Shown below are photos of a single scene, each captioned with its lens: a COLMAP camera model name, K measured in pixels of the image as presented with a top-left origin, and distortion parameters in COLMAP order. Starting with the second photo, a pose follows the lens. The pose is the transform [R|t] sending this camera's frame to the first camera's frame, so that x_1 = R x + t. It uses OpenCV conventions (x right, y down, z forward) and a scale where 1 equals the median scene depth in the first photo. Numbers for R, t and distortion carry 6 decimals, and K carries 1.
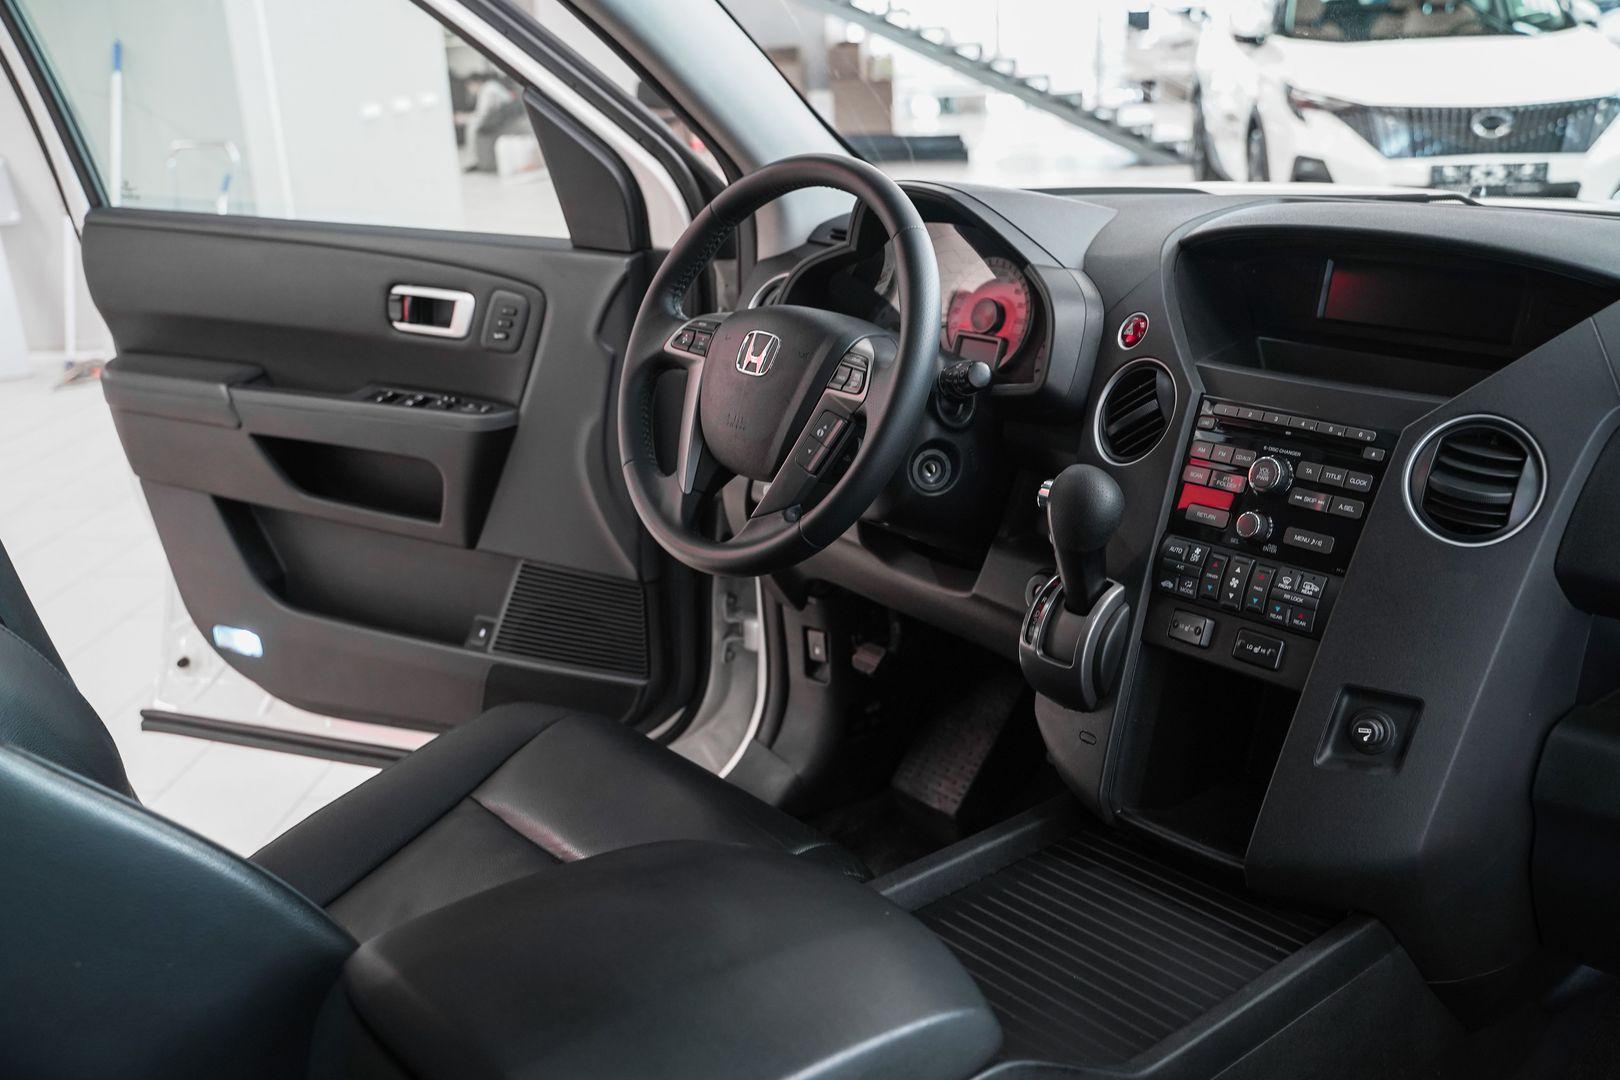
lens RADIAL K [[1549.3, 0, 810.0], [0, 1549.3, 540.0], [0, 0, 1]] dist [-0.076863, 0.116256]
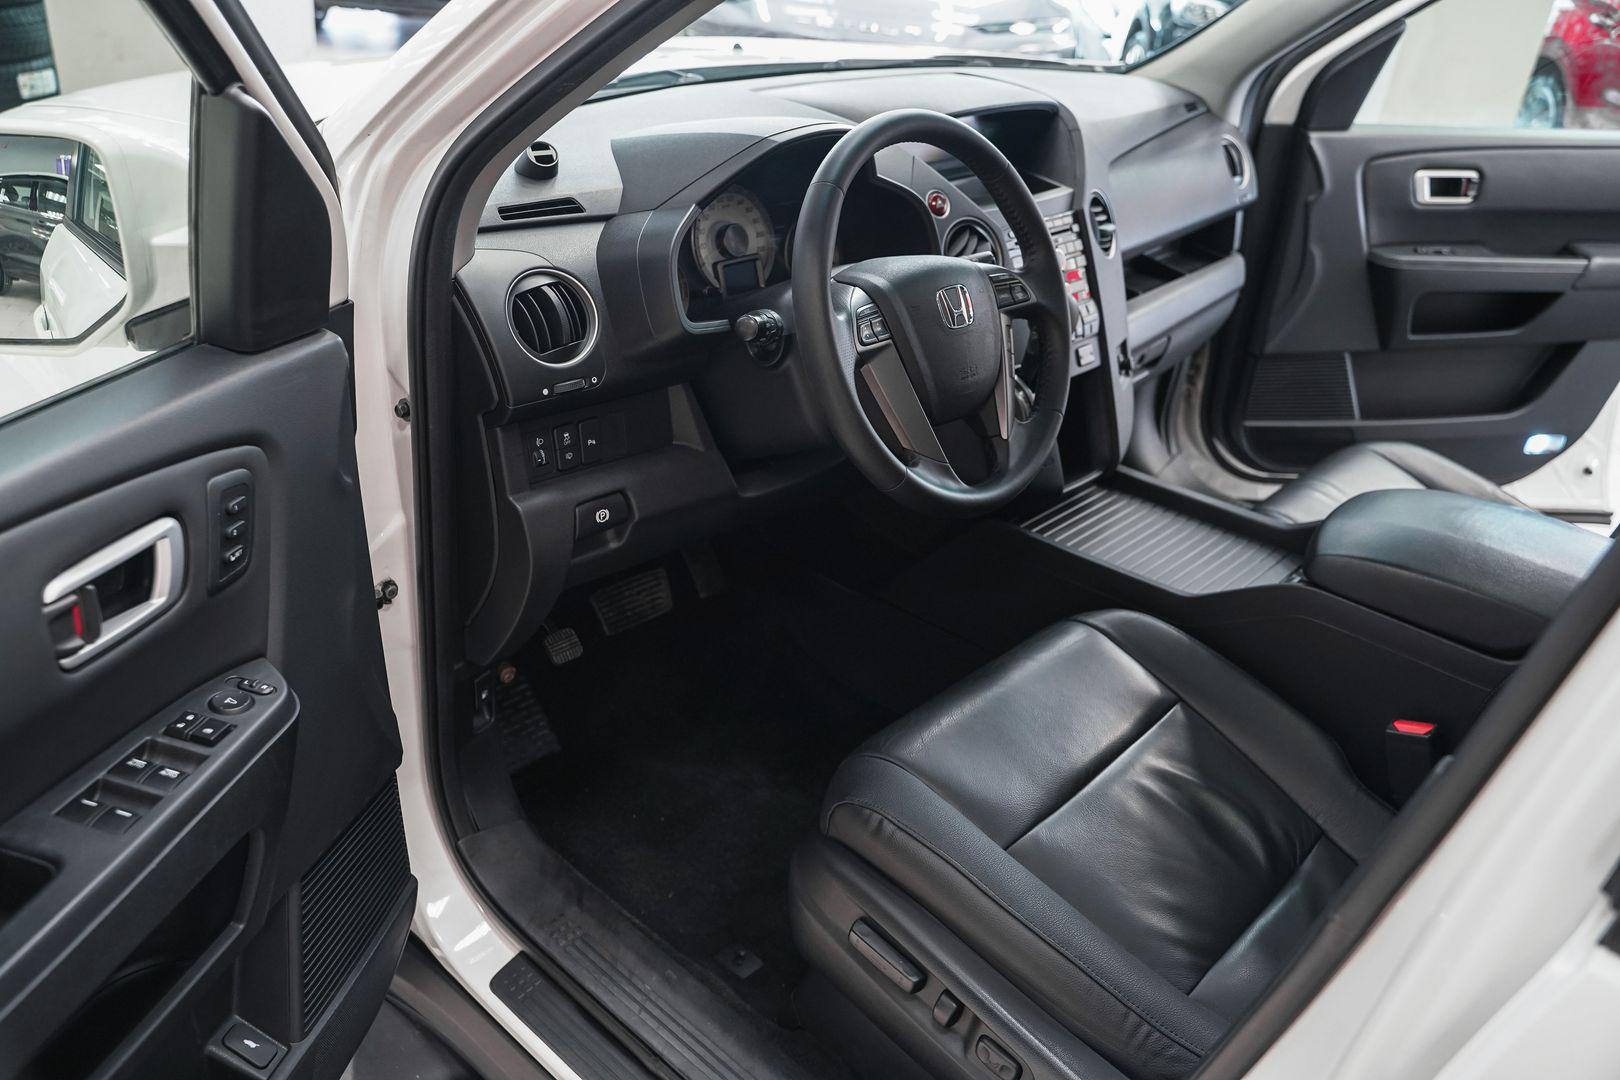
lens RADIAL K [[1275.6, 0, 810.0], [0, 1275.6, 540.0], [0, 0, 1]] dist [-0.081760, -0.000877]
pose [[-0.113753, -0.452977, 0.884235, -0.830653], [0.240918, 0.850872, 0.466879, -0.398143], [-0.963856, 0.266138, 0.012341, 1.079192]]
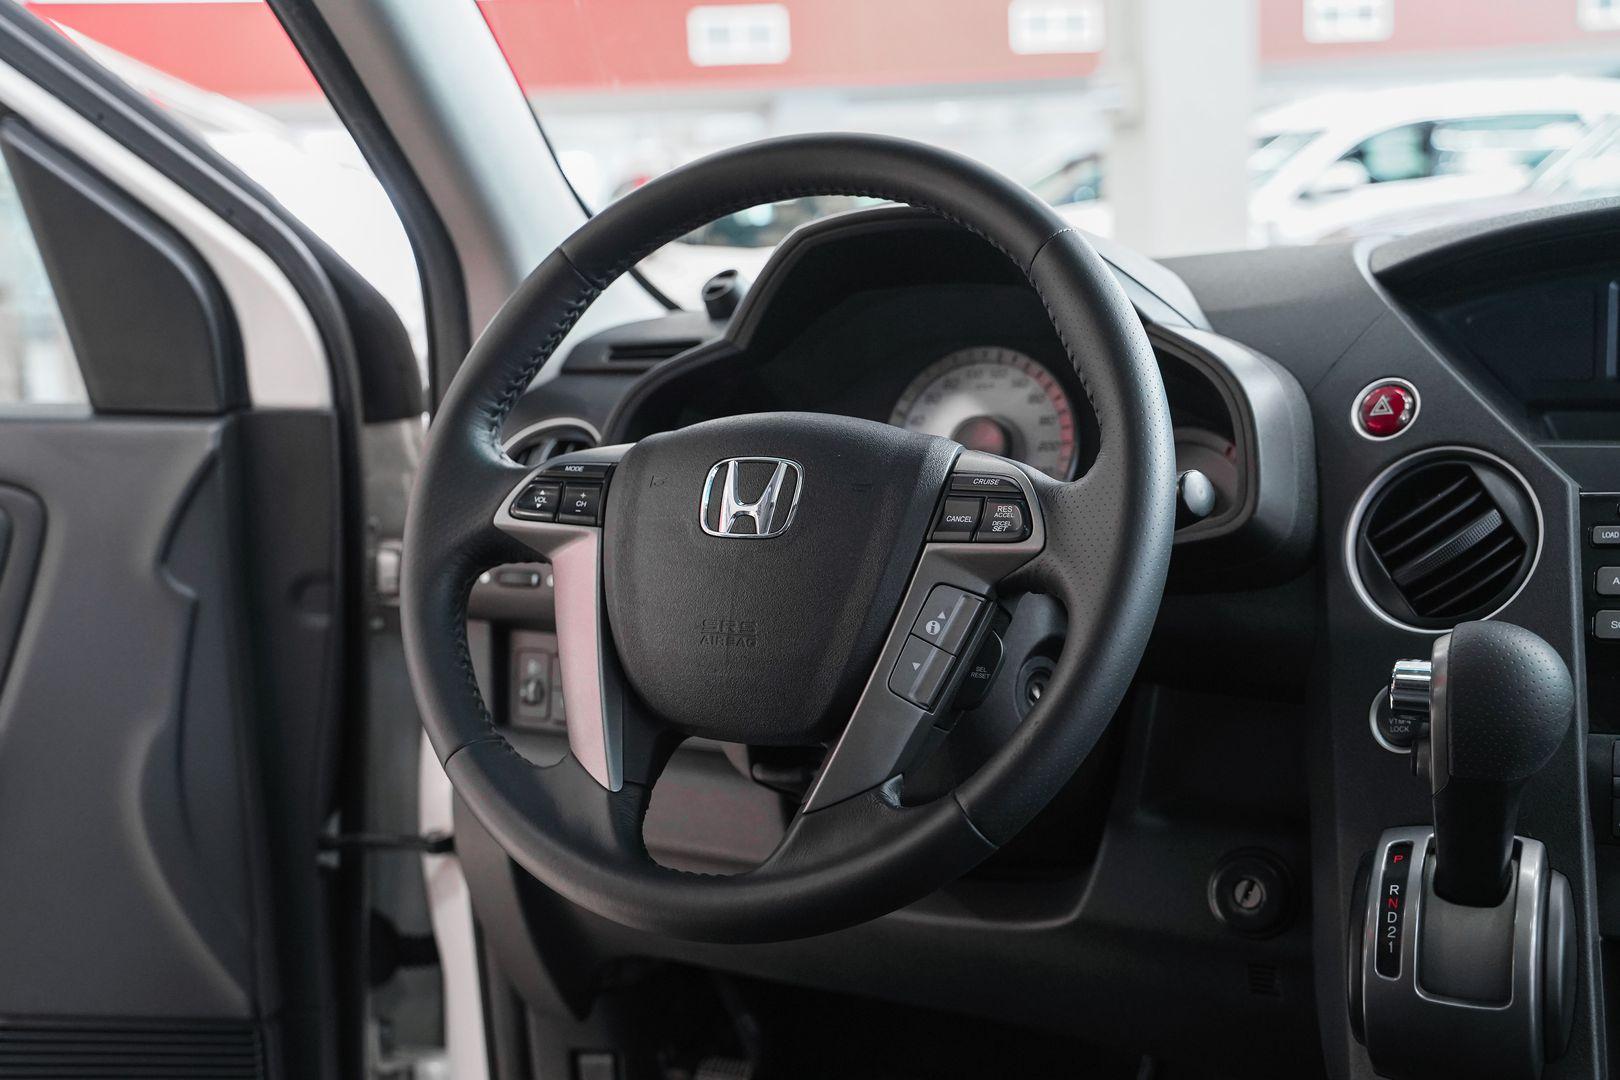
lens RADIAL K [[1928.3, 0, 810.0], [0, 1928.3, 540.0], [0, 0, 1]] dist [0.008682, 0.187299]
pose [[0.917281, -0.067661, 0.392451, -0.258872], [0.140976, 0.976818, -0.161096, 0.000219], [-0.372454, 0.203096, 0.905555, 0.393088]]
